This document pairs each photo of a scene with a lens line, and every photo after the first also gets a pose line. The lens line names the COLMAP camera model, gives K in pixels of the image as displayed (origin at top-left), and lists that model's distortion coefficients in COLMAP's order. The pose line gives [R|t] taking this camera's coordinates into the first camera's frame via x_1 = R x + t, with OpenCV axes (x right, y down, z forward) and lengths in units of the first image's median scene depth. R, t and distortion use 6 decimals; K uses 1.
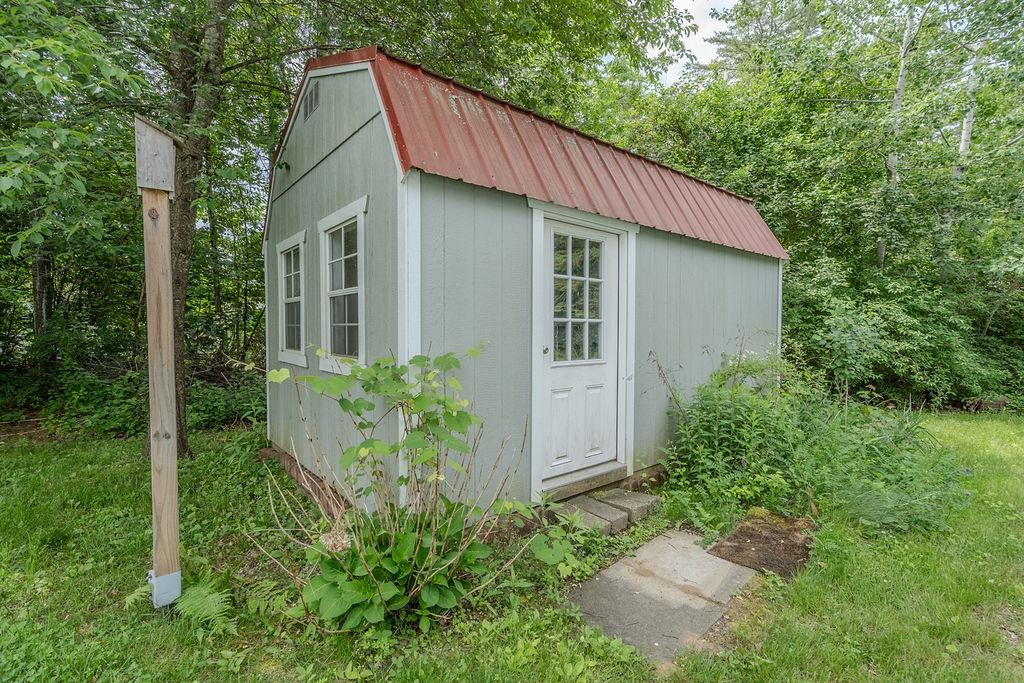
lens RADIAL K [[465.2, 0, 511.1], [0, 465.2, 342.9], [0, 0, 1]] dist [-0.001387, -0.000123]
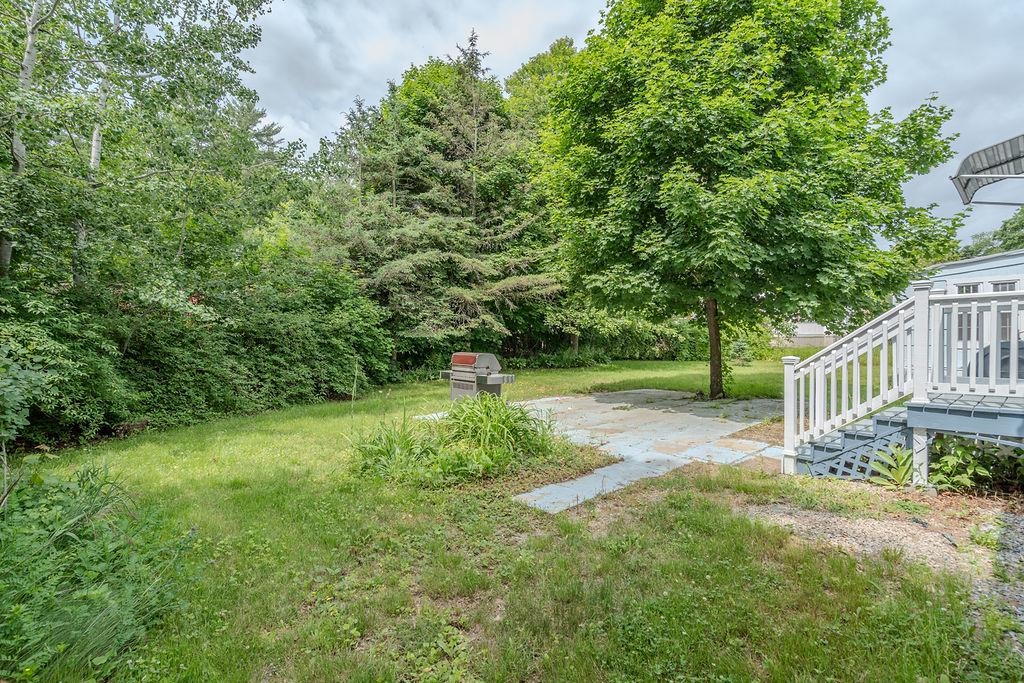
lens RADIAL K [[465.2, 0, 511.4], [0, 465.2, 345.2], [0, 0, 1]] dist [-0.001387, -0.000123]
pose [[0.032342, -0.009513, 0.999432, 0.028200], [0.023313, 0.999690, 0.008762, -0.038263], [-0.999205, 0.023016, 0.032554, 0.132382]]
